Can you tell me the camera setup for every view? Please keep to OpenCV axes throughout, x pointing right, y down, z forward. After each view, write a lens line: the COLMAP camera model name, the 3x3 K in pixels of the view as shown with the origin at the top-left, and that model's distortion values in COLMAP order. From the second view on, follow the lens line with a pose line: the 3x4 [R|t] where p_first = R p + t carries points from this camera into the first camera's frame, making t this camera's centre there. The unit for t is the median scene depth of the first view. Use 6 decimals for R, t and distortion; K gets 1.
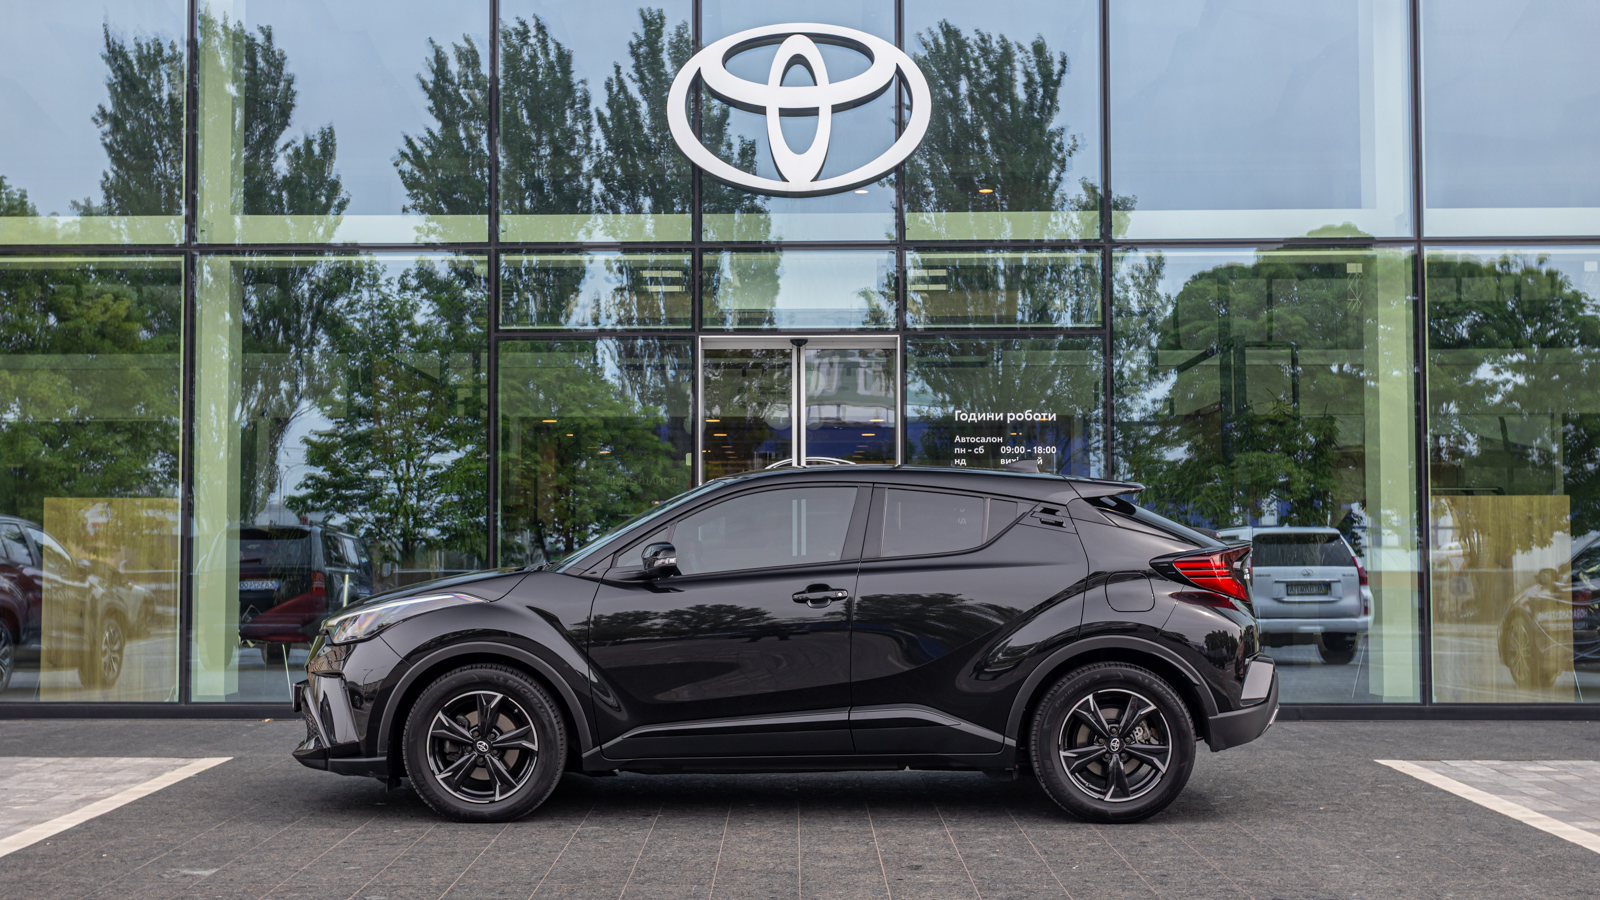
lens RADIAL K [[1785.1, 0, 743.2], [0, 1785.1, 465.3], [0, 0, 1]] dist [0.001617, -0.003504]
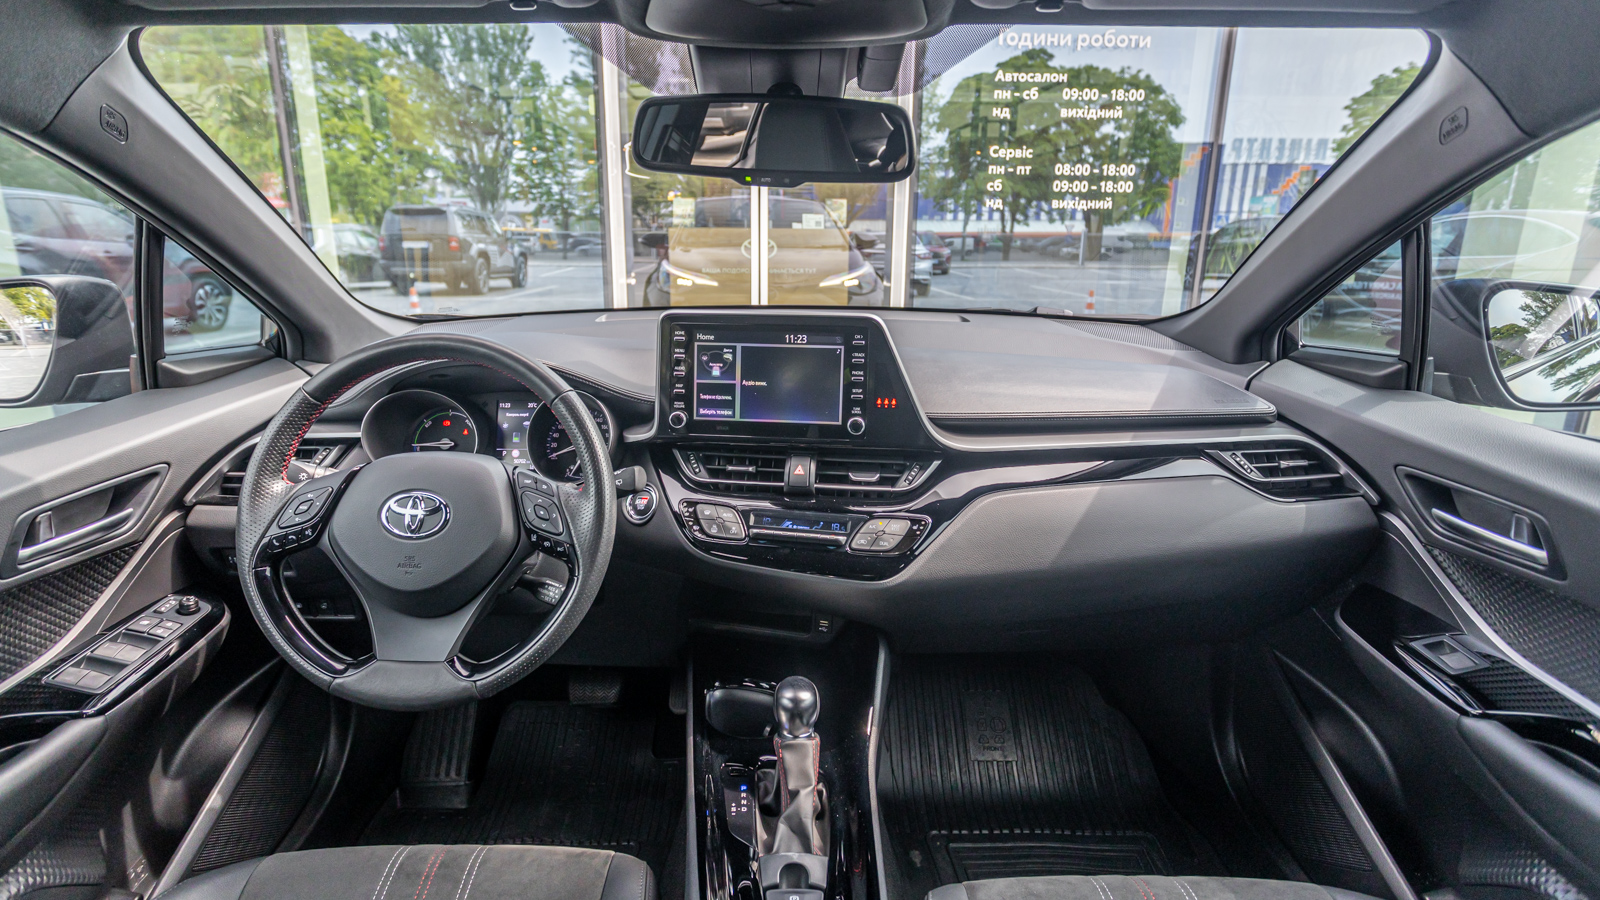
lens RADIAL K [[795.1, 0, 779.5], [0, 795.1, 417.7], [0, 0, 1]] dist [-0.000259, -0.000231]
pose [[0.998552, -0.004482, 0.053608, 0.030874], [-0.010999, 0.958463, 0.285003, 0.032124], [-0.052659, -0.285180, 0.957026, 0.939370]]
